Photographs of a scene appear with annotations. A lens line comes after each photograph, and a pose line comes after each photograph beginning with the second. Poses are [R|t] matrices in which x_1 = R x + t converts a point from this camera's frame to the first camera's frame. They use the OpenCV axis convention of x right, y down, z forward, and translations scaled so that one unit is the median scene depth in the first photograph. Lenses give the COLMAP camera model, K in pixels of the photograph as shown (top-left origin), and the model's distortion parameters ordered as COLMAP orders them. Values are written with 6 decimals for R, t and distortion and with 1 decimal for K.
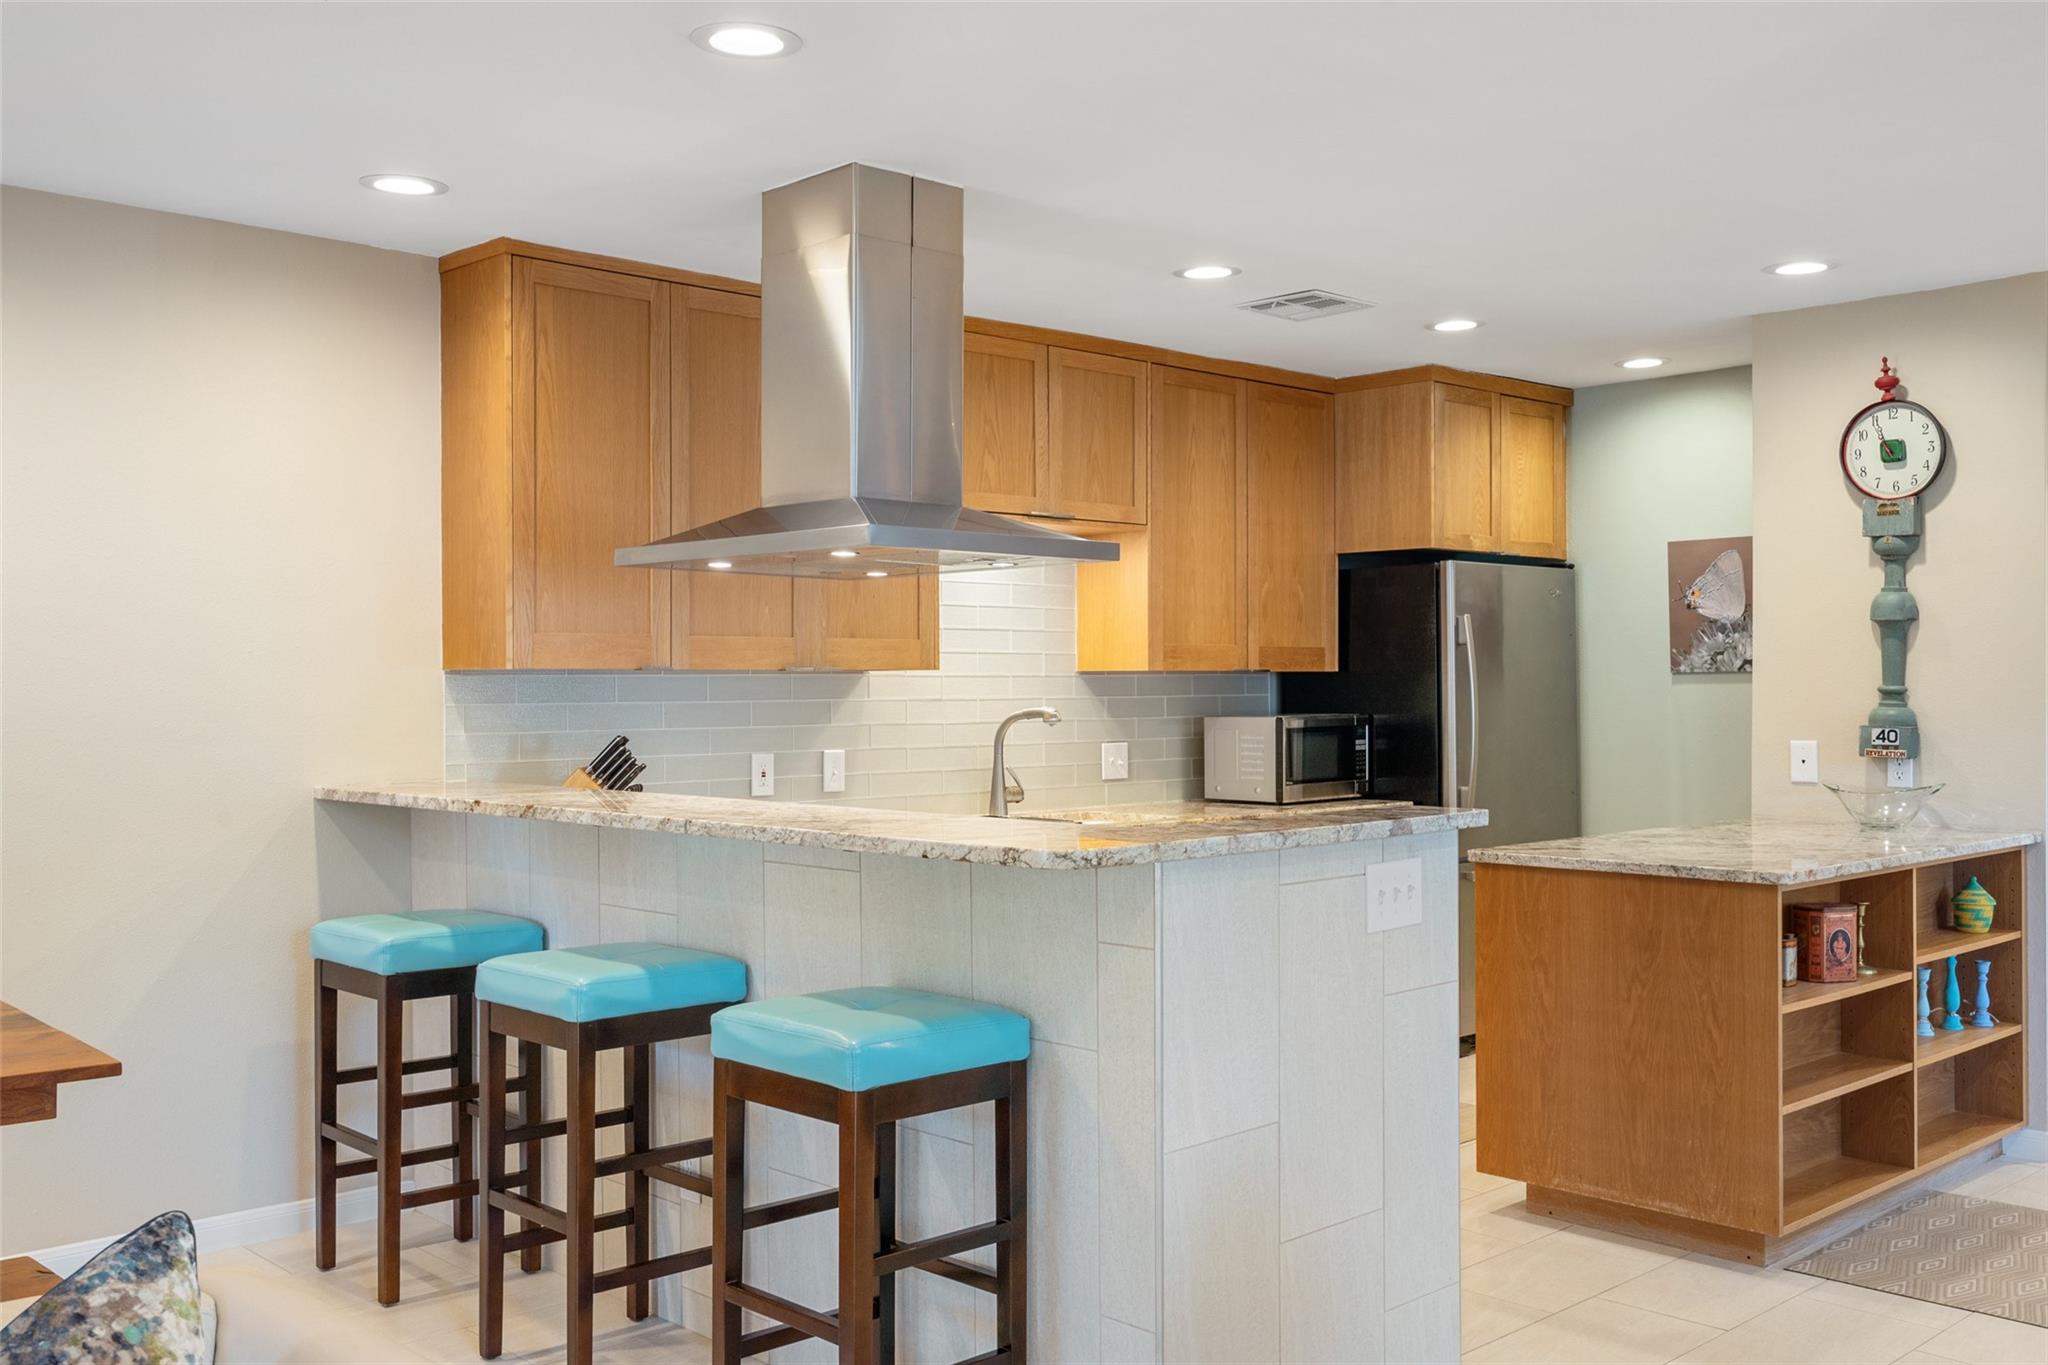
lens RADIAL K [[1888.3, 0, 1004.5], [0, 1888.3, 684.6], [0, 0, 1]] dist [0.006493, 0.000000]
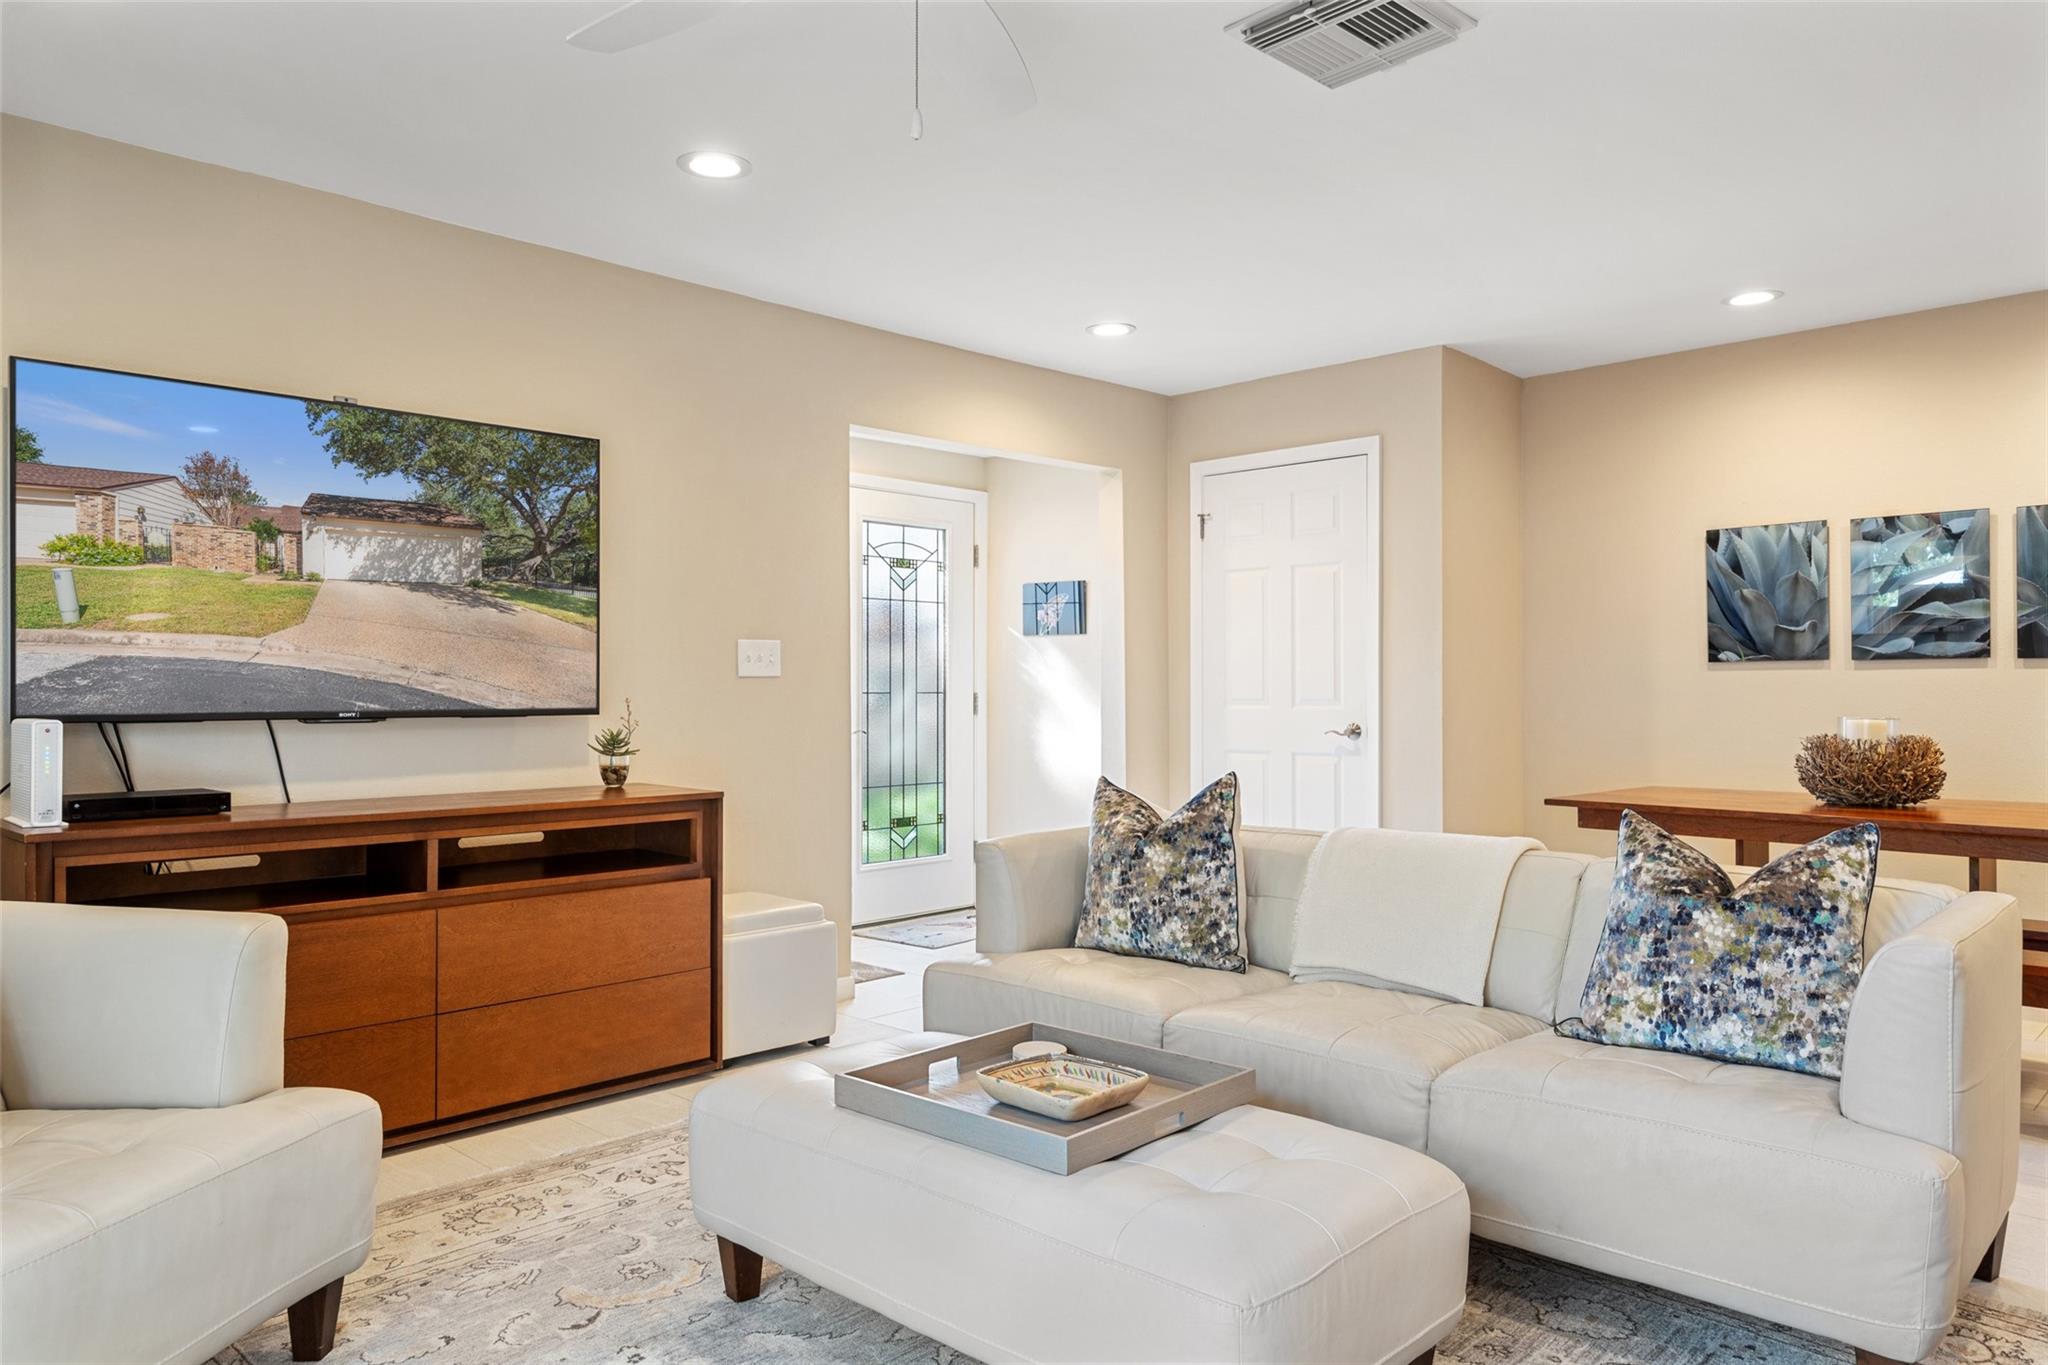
lens RADIAL K [[1367.4, 0, 1007.3], [0, 1367.4, 687.0], [0, 0, 1]] dist [0.005951, 0.004148]
pose [[0.048377, 0.002761, -0.998825, 0.313555], [-0.004419, 0.999987, 0.002551, 0.043452], [0.998819, 0.004290, 0.048388, 0.004143]]
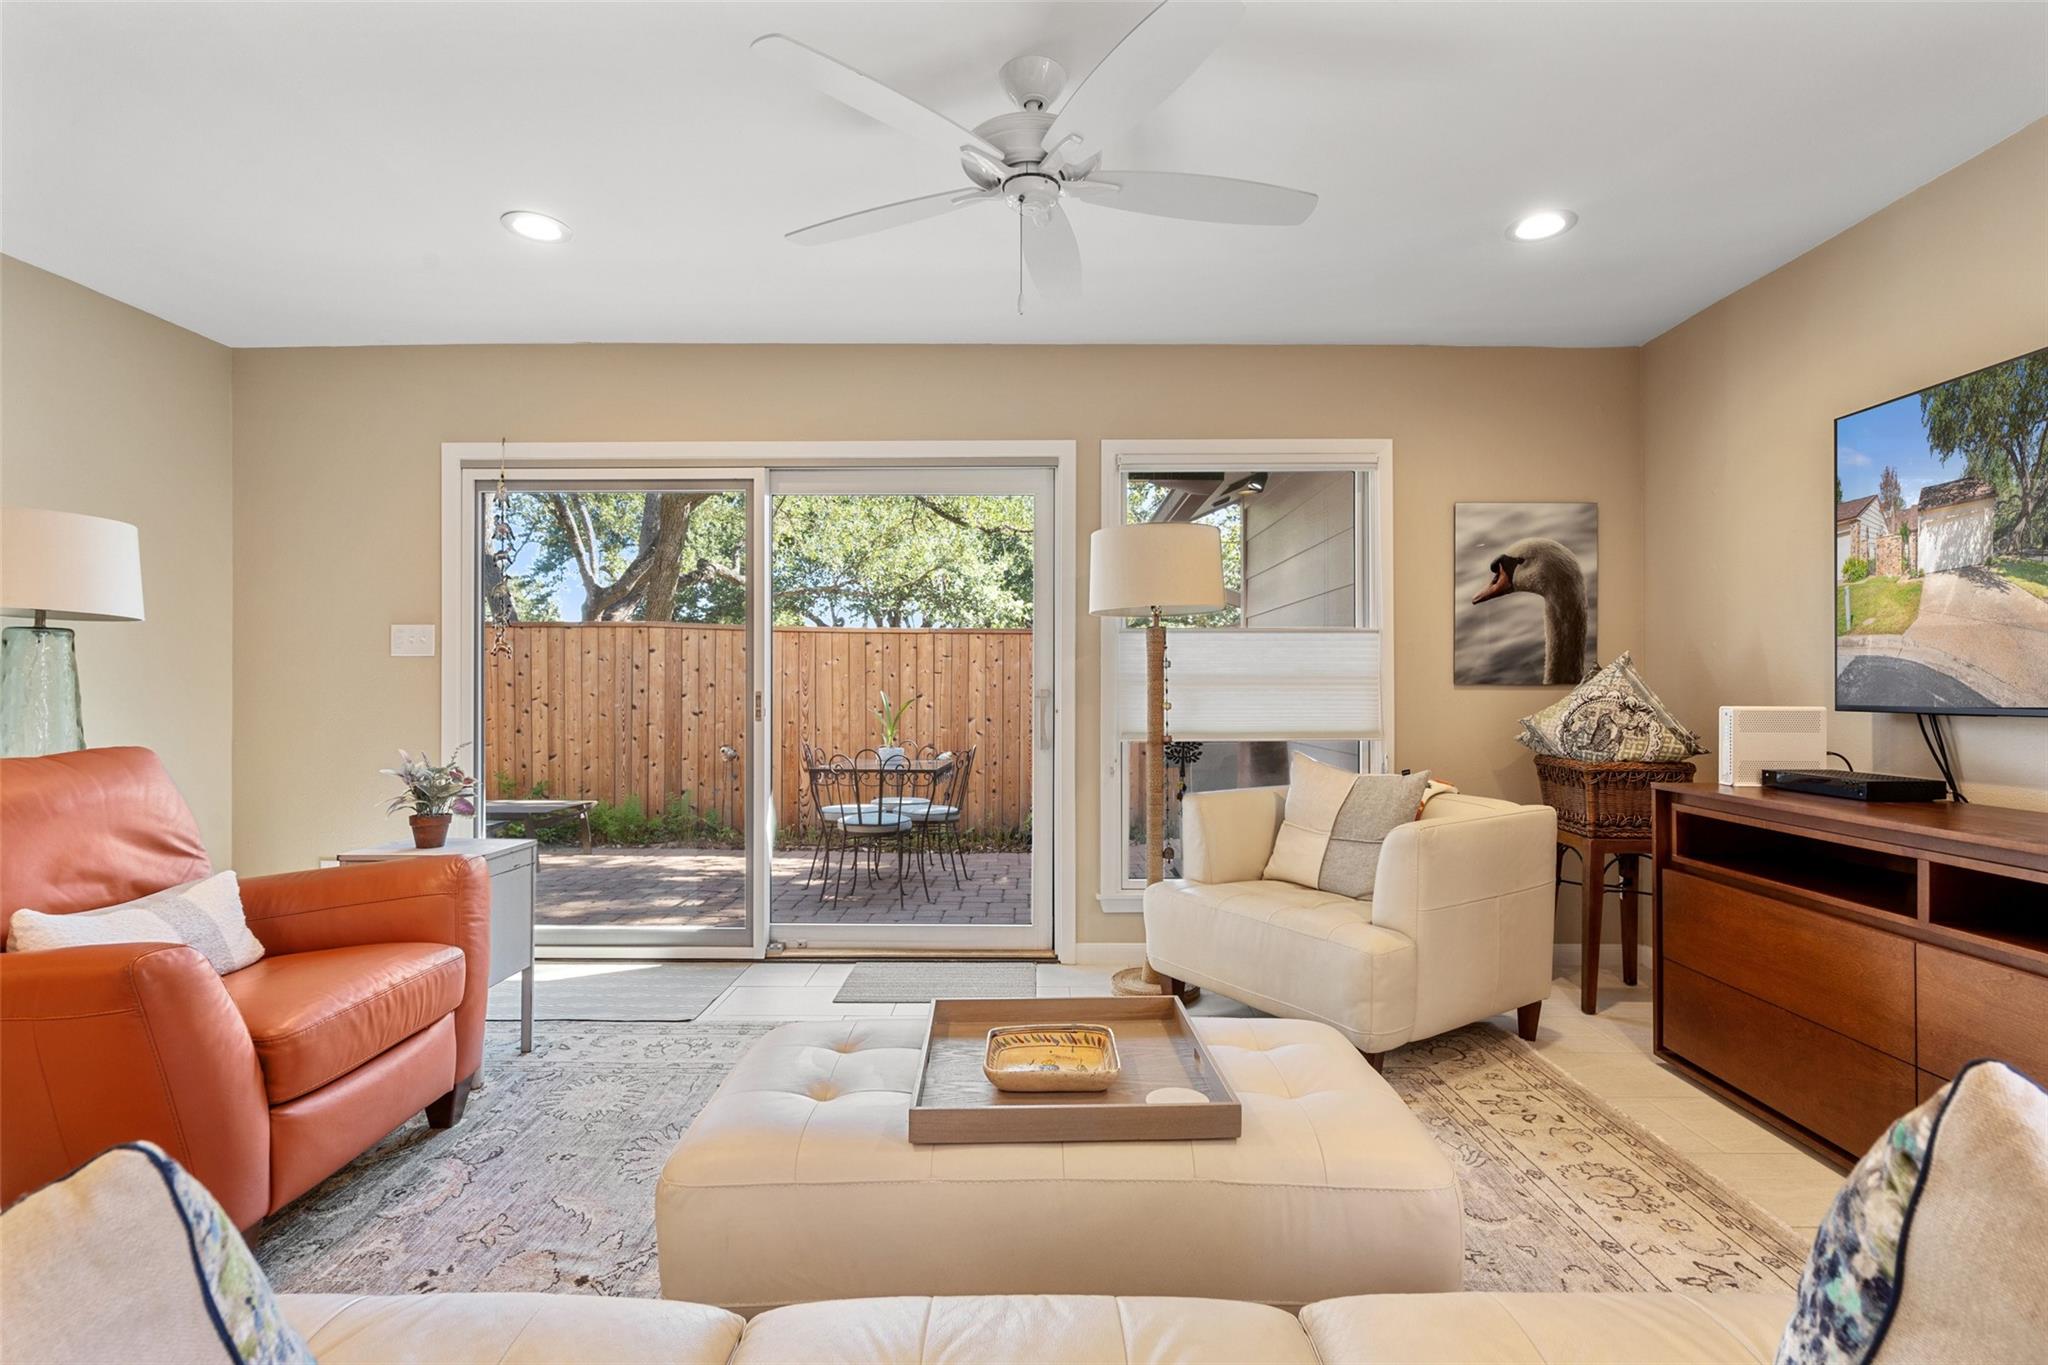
lens RADIAL K [[946.2, 0, 1032.1], [0, 946.2, 680.7], [0, 0, 1]] dist [-0.002237, 0.002937]
pose [[-0.731522, 0.007526, 0.681776, -0.322729], [0.005726, 0.999972, -0.004894, 0.046501], [-0.681793, 0.000324, -0.731545, 0.274495]]
